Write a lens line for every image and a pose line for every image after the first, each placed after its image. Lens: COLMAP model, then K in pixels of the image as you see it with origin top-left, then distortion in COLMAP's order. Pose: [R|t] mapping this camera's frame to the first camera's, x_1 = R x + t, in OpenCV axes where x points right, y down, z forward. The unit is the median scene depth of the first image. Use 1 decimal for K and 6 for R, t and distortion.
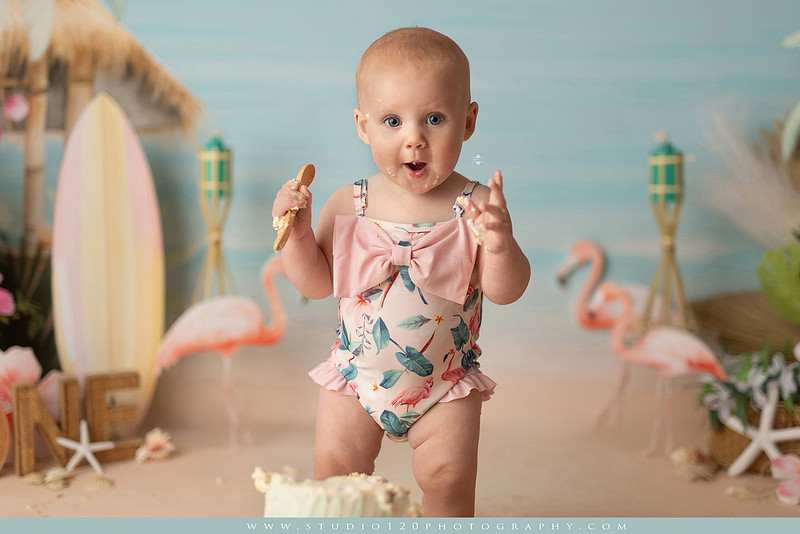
lens RADIAL K [[1117.5, 0, 397.5], [0, 1117.5, 263.8], [0, 0, 1]] dist [-0.014835, 0.007302]
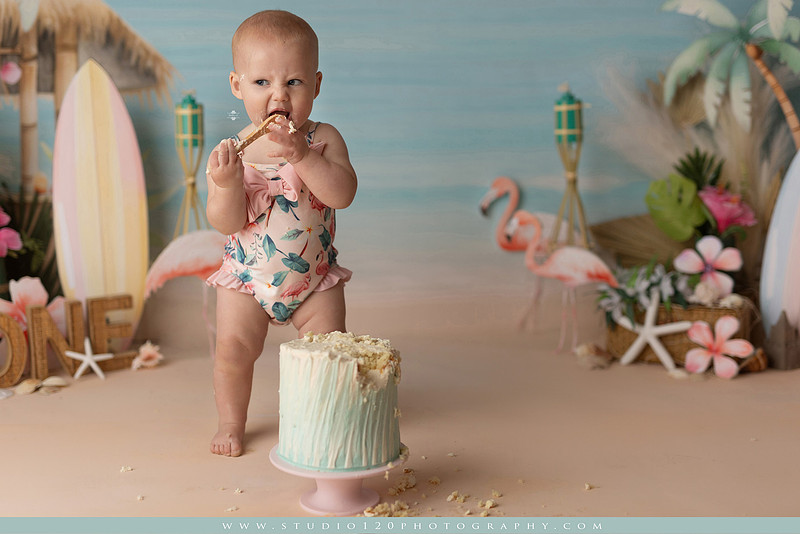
lens RADIAL K [[1117.5, 0, 397.5], [0, 1117.5, 263.8], [0, 0, 1]] dist [-0.014835, 0.007302]
pose [[0.998251, -0.026772, 0.052702, -0.009909], [0.024464, 0.998734, 0.043963, 0.018021], [-0.053813, -0.042597, 0.997642, -0.198372]]
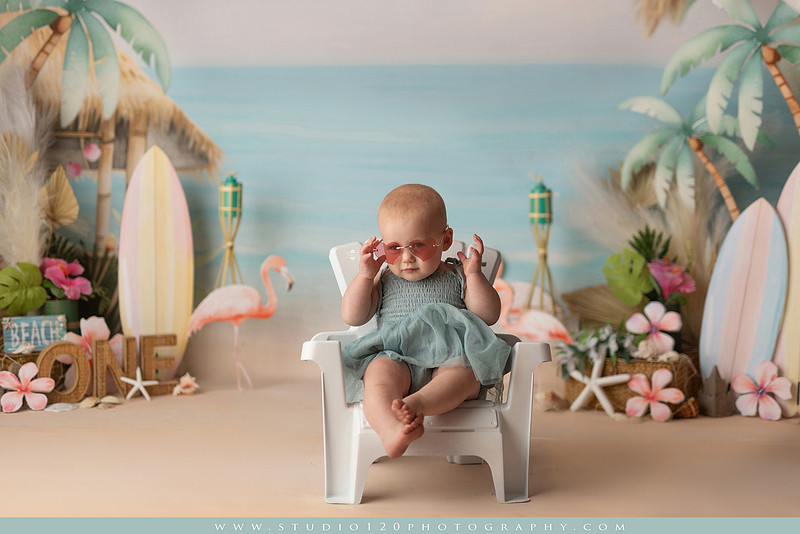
lens RADIAL K [[1195.1, 0, 410.1], [0, 1195.1, 239.3], [0, 0, 1]] dist [0.003918, -0.067767]
pose [[0.999760, 0.012979, -0.017667, 0.101818], [-0.013700, 0.999054, -0.041282, 0.031526], [0.017115, 0.041514, 0.998991, -0.567132]]
